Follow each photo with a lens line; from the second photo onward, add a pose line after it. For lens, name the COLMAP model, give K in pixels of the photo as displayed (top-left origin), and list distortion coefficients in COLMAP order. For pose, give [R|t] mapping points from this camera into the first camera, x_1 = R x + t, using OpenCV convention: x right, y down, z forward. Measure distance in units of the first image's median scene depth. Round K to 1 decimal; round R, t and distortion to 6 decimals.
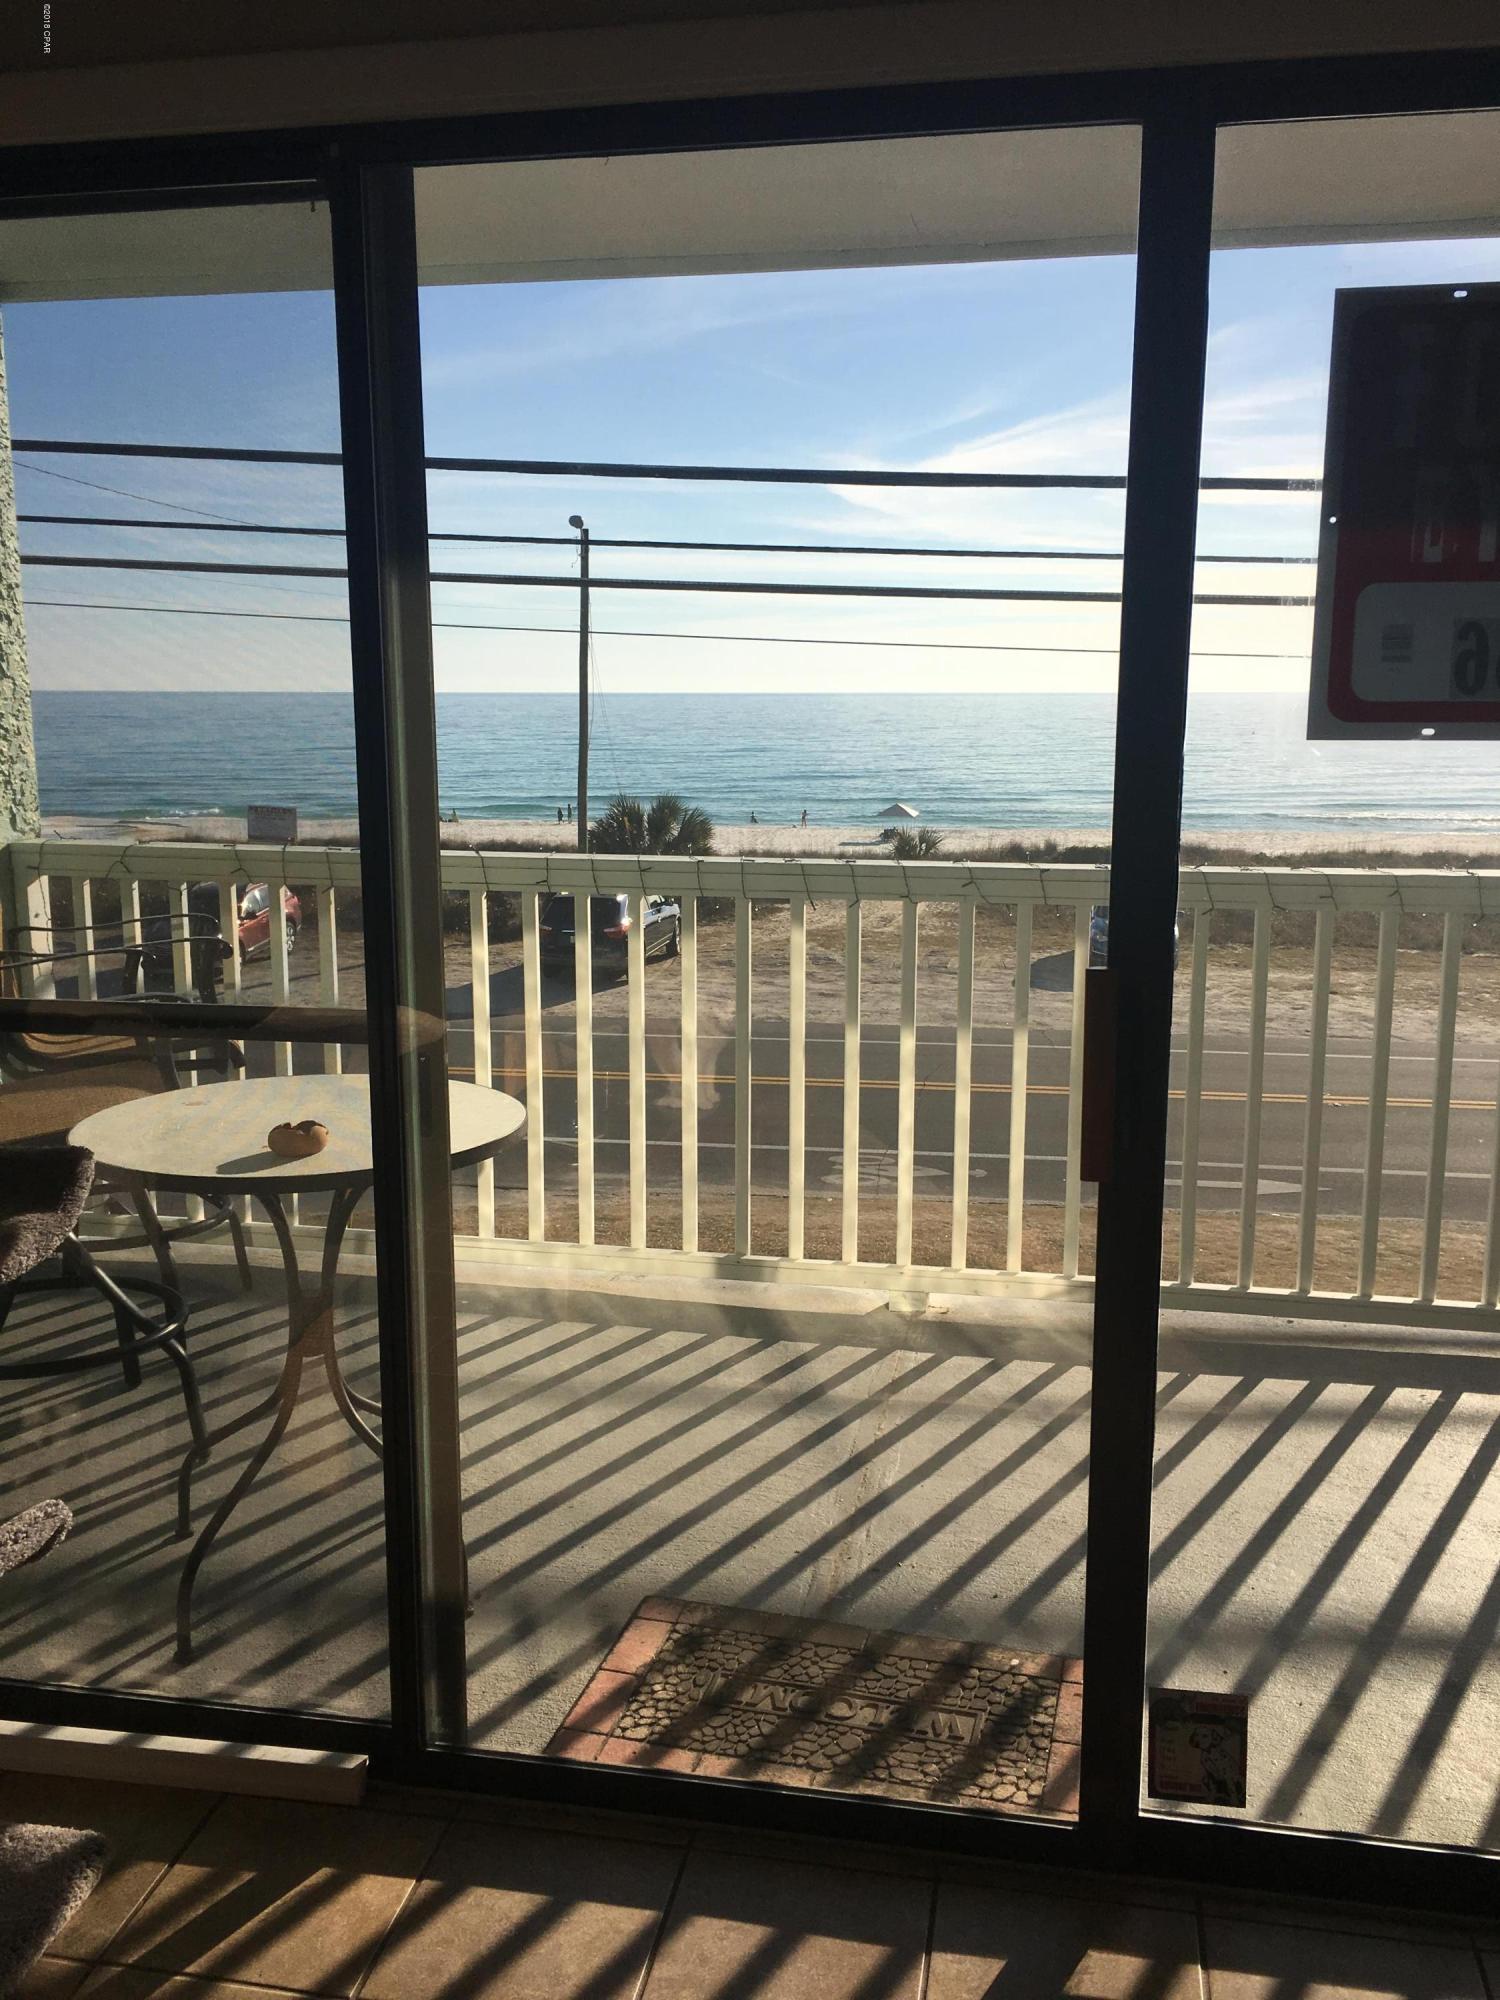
lens RADIAL K [[1694.1, 0, 750.0], [0, 1694.1, 1000.0], [0, 0, 1]] dist [0.076732, 0.000444]
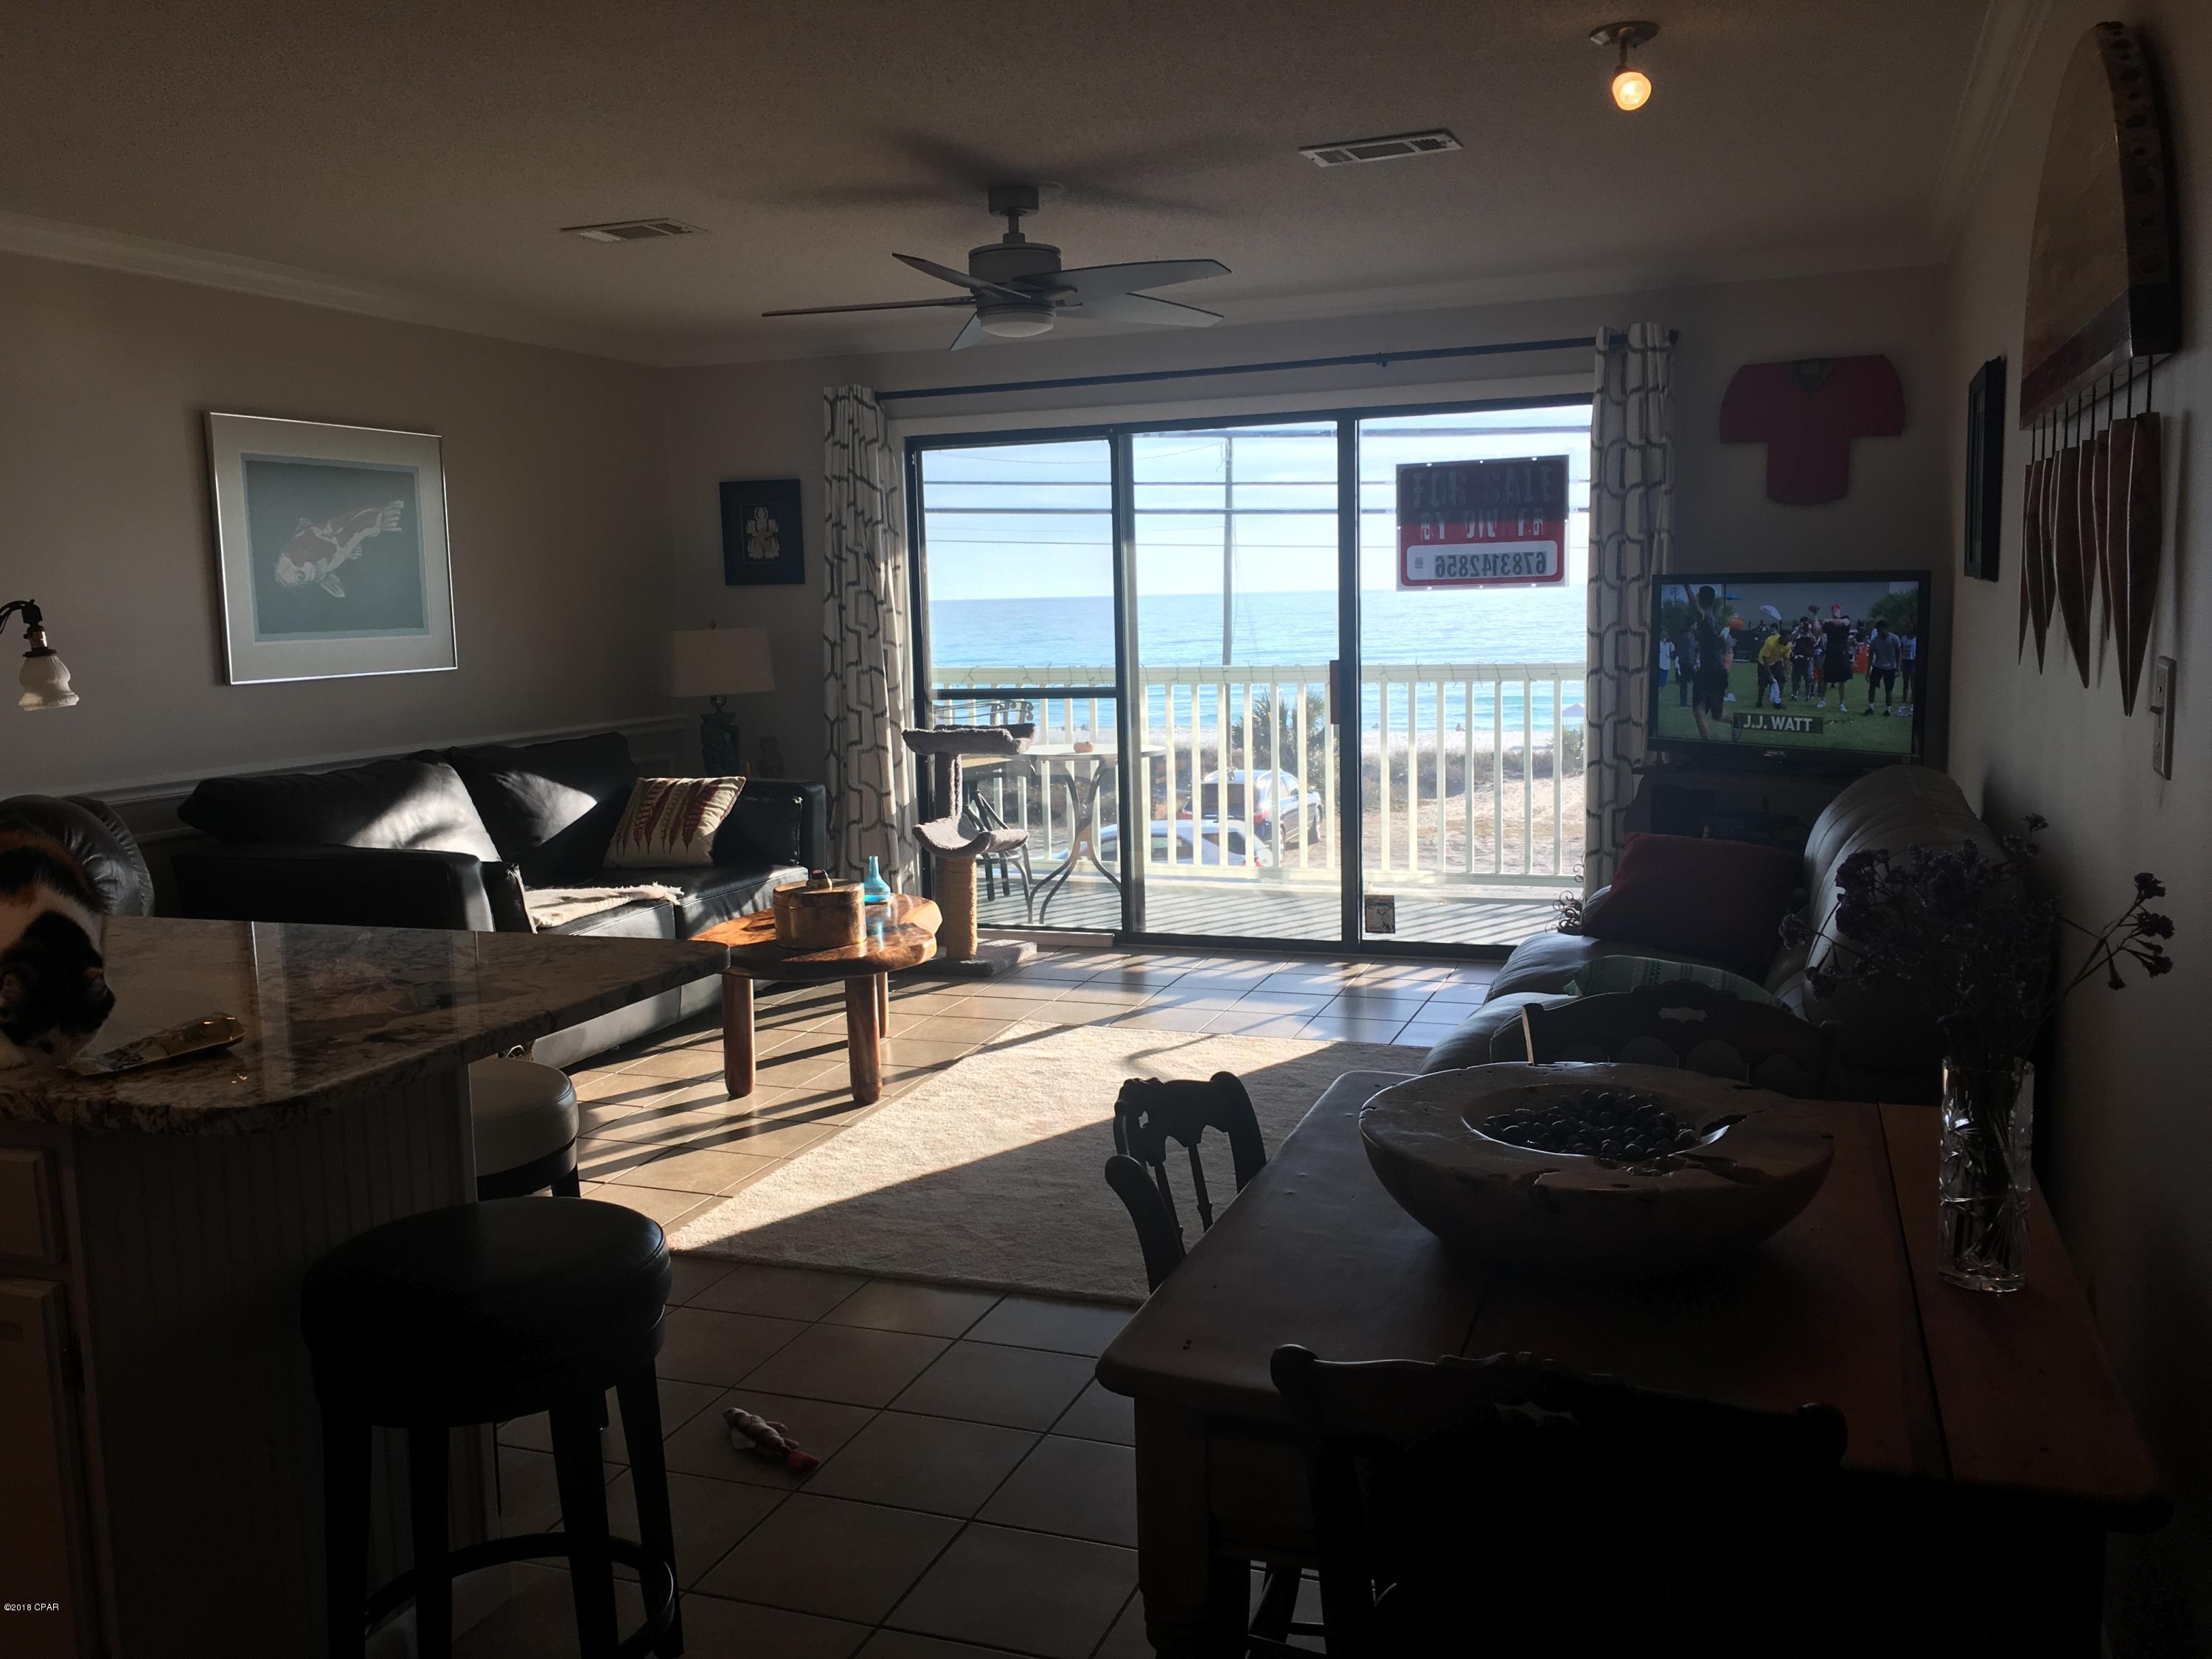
lens RADIAL K [[1873.6, 0, 1106.0], [0, 1873.6, 829.5], [0, 0, 1]] dist [0.076732, 0.000444]
pose [[0.983336, -0.007655, -0.181637, 0.394601], [-0.002535, 0.998439, -0.055802, 0.474133], [0.181780, 0.055332, 0.981781, -2.454928]]
